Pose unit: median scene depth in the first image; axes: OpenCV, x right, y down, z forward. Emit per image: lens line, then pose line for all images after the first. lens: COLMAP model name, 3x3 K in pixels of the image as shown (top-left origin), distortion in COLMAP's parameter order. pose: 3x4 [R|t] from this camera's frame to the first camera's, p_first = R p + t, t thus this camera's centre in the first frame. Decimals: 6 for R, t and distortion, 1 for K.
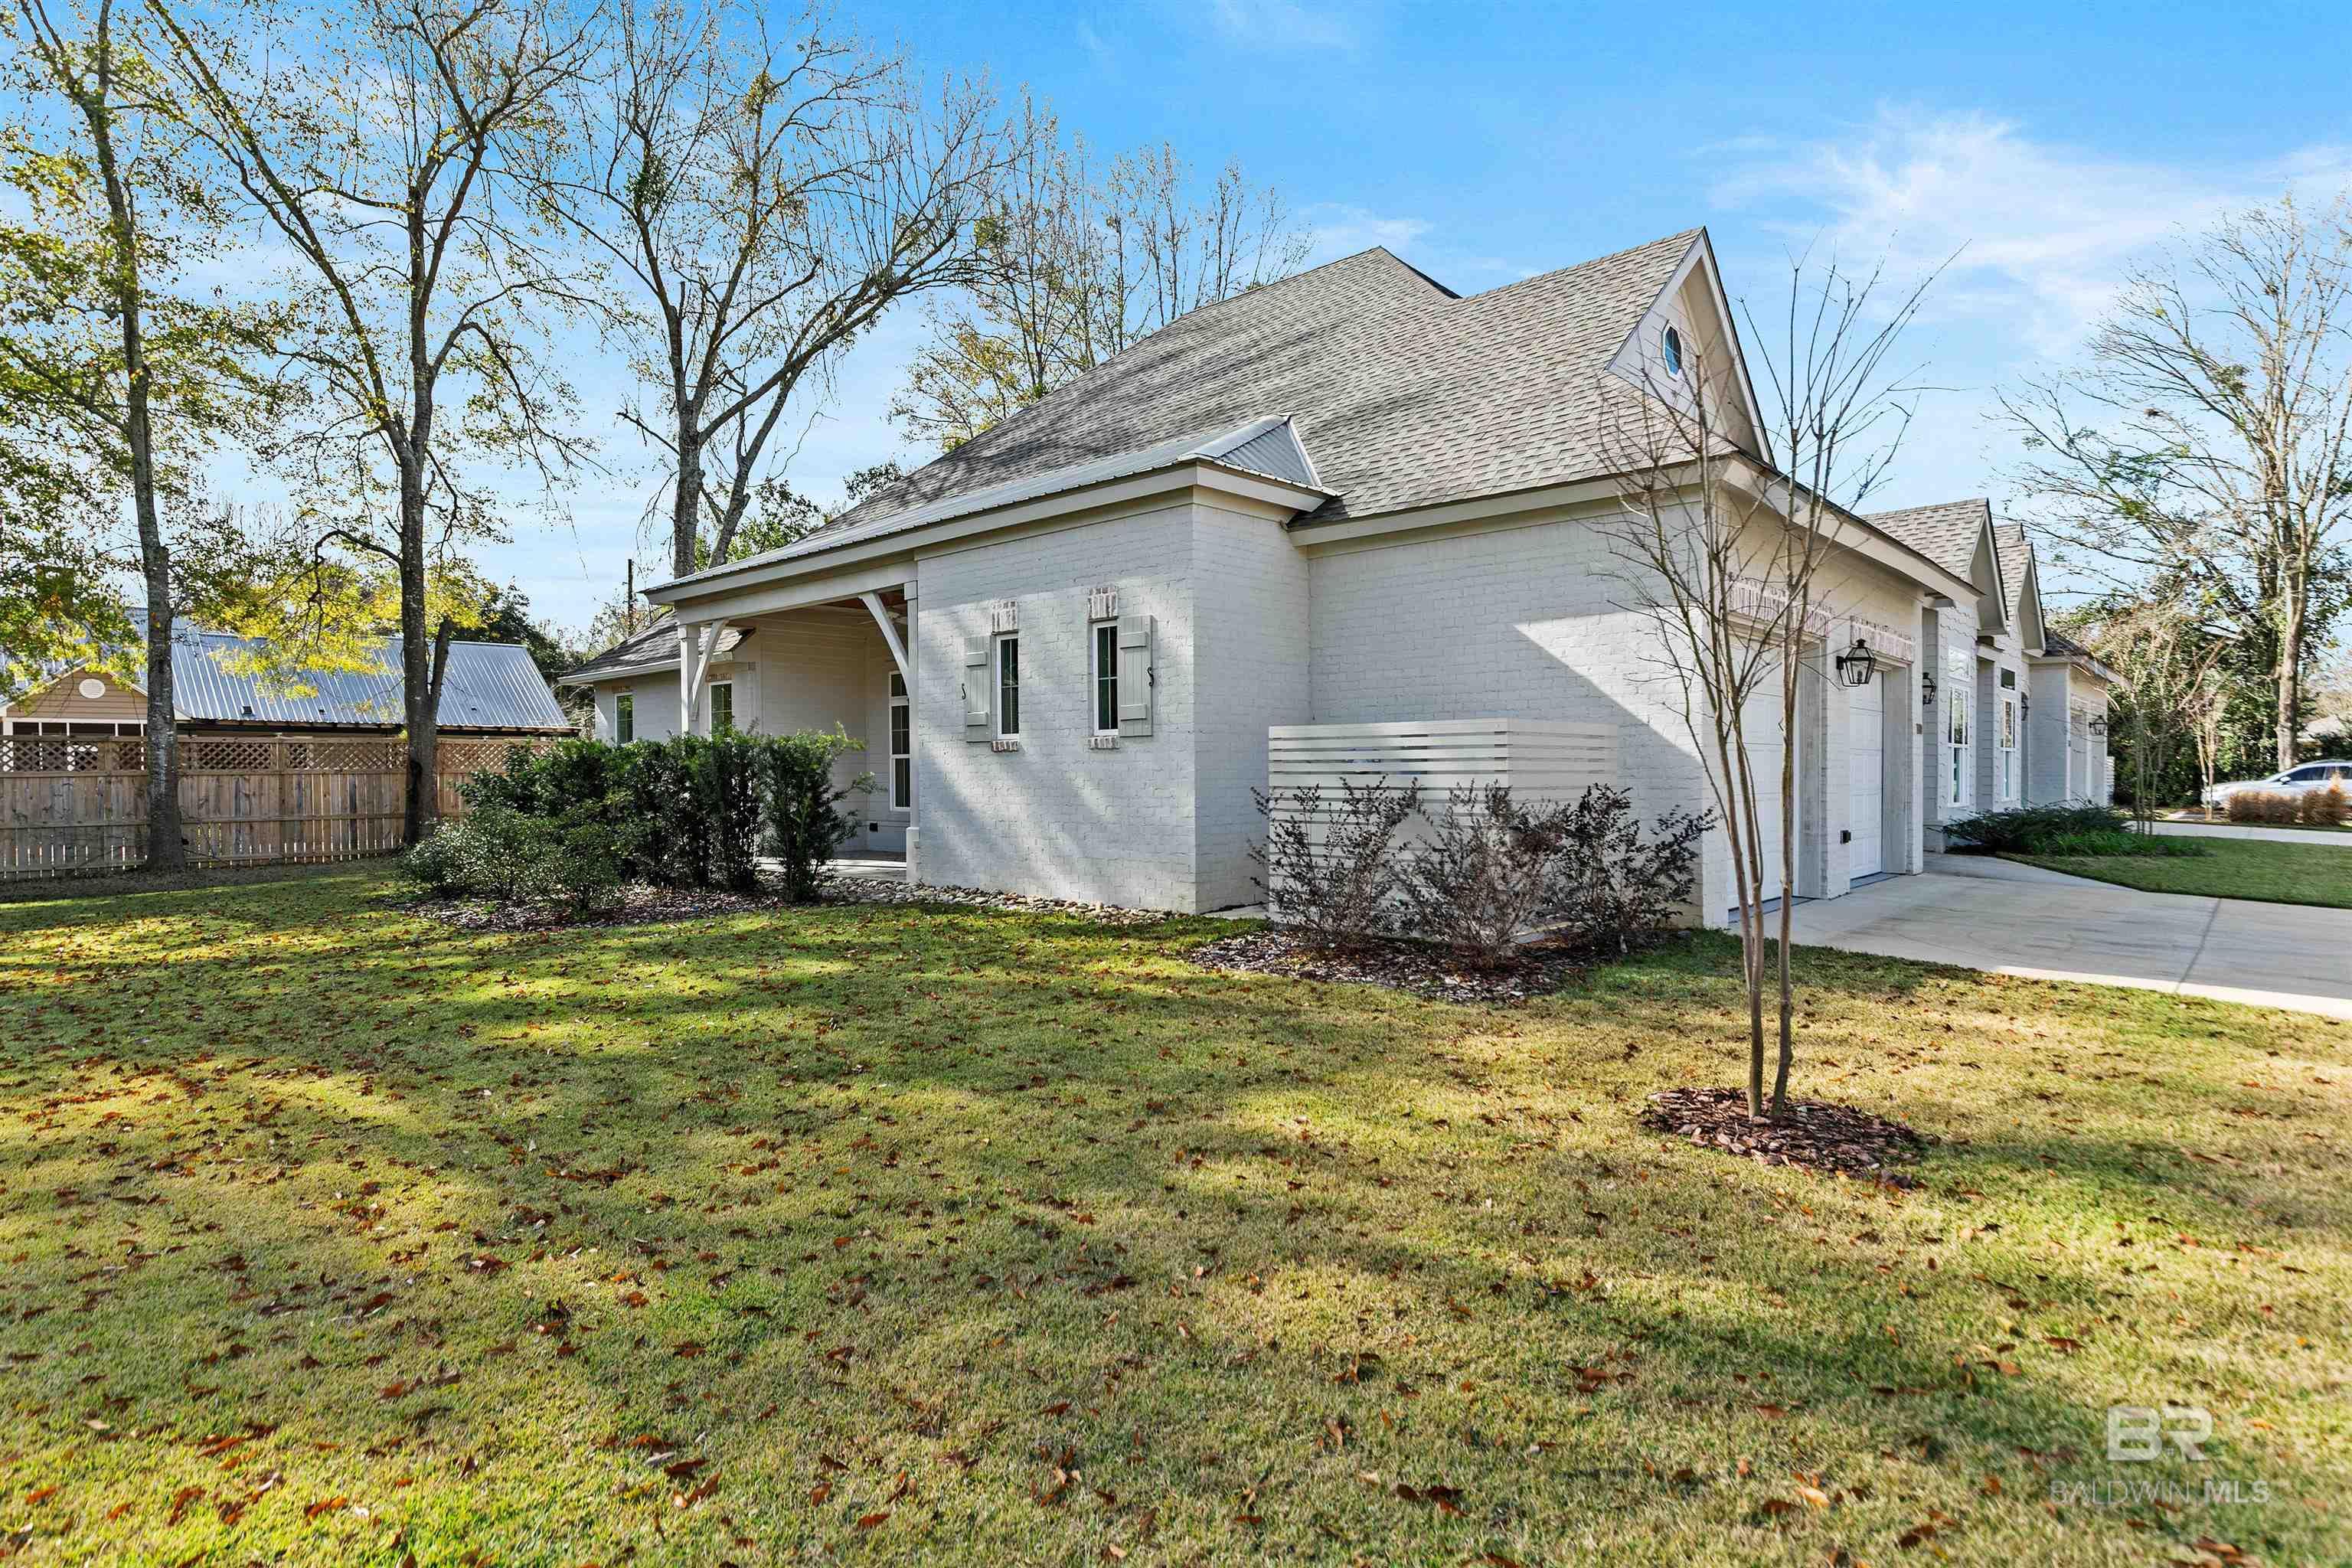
lens RADIAL K [[1220.4, 0, 1172.6], [0, 1220.4, 784.2], [0, 0, 1]] dist [-0.001972, 0.000955]
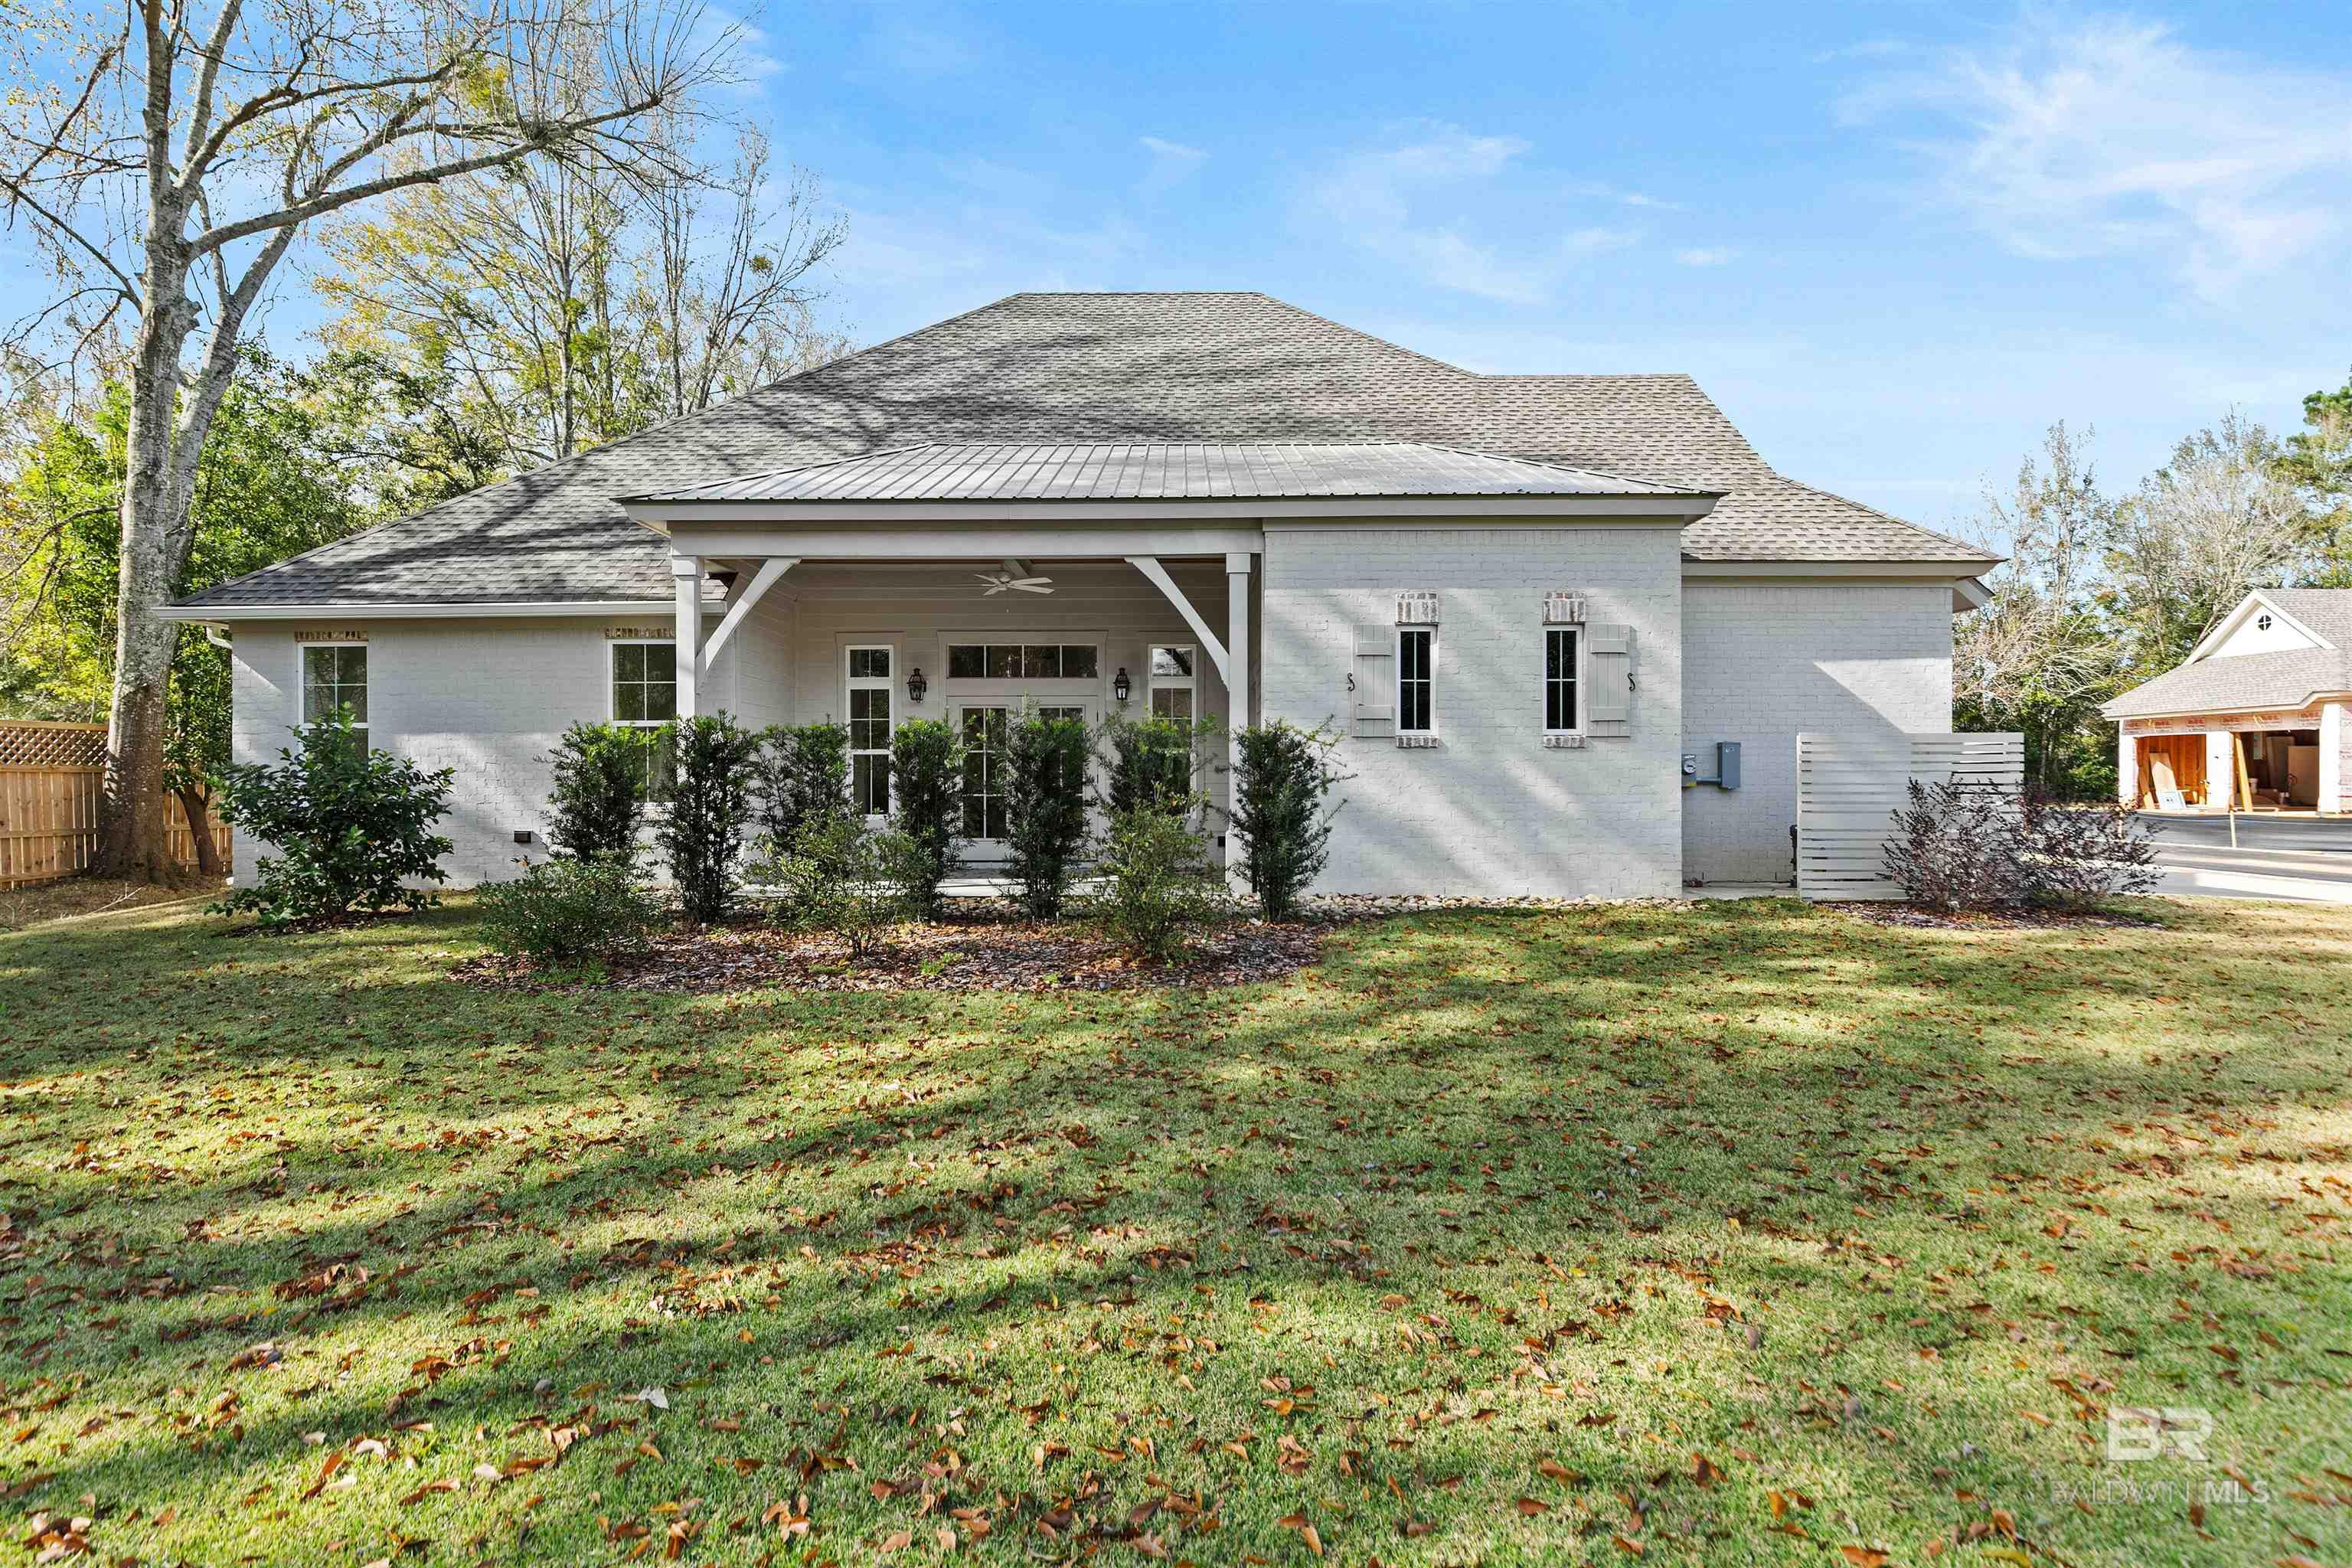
lens RADIAL K [[1176.3, 0, 1174.8], [0, 1176.3, 778.0], [0, 0, 1]] dist [-0.010046, 0.000025]
pose [[0.731407, 0.006754, 0.681908, -0.675422], [0.006798, 0.999829, -0.017194, 0.008724], [-0.681908, 0.017211, 0.731236, 0.336228]]
